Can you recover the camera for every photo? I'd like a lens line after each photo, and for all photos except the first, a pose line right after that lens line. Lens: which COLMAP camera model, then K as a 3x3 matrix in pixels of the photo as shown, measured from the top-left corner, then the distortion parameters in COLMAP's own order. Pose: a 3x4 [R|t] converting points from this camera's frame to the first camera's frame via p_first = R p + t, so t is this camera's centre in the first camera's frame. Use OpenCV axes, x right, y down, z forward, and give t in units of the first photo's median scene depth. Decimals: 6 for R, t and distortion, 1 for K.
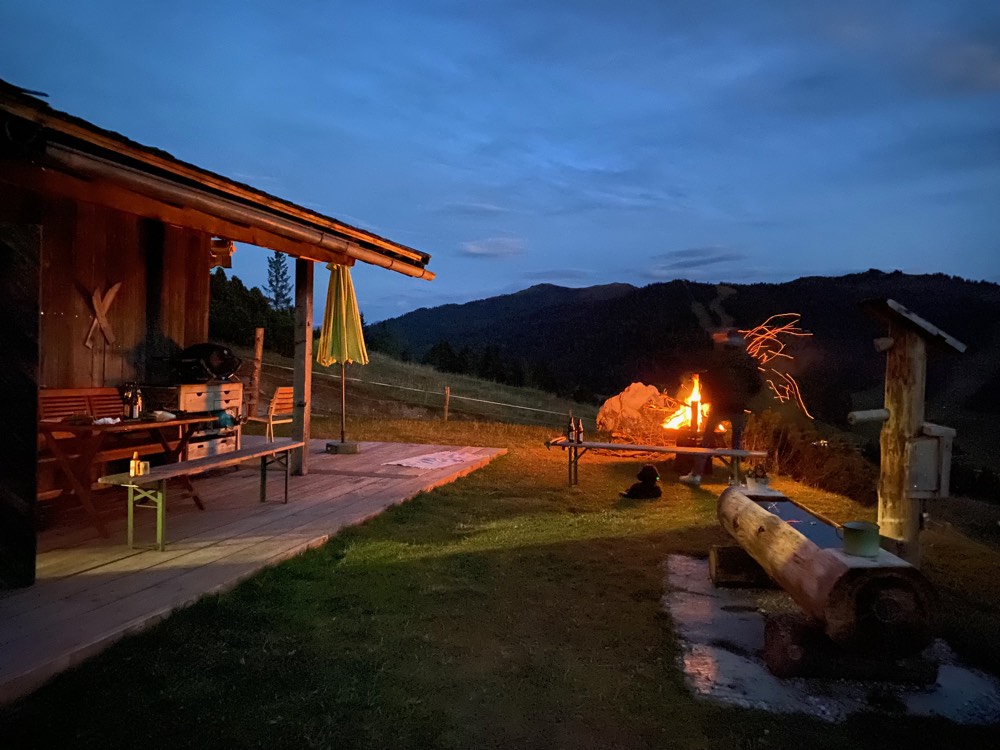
lens RADIAL K [[766.0, 0, 500.0], [0, 766.0, 375.0], [0, 0, 1]] dist [0.004017, 0.002814]
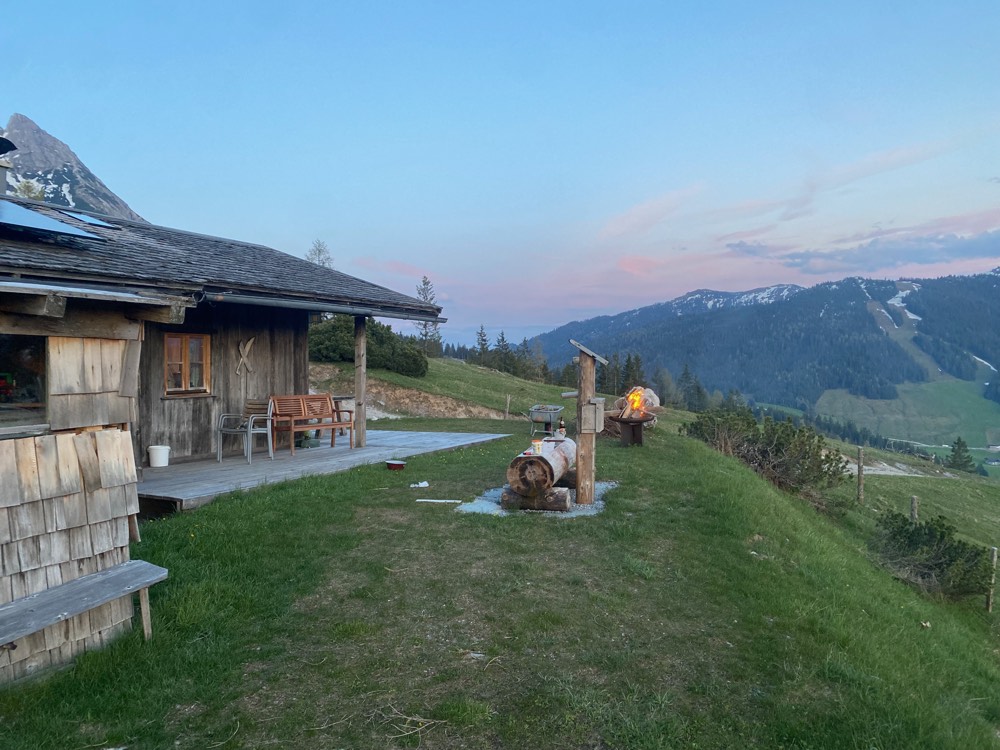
lens RADIAL K [[766.0, 0, 500.0], [0, 766.0, 375.0], [0, 0, 1]] dist [0.004017, 0.002814]
pose [[0.977153, -0.032849, -0.209985, 0.220555], [0.029482, 0.999382, -0.019143, 0.009141], [0.210484, 0.012515, 0.977517, -0.313969]]
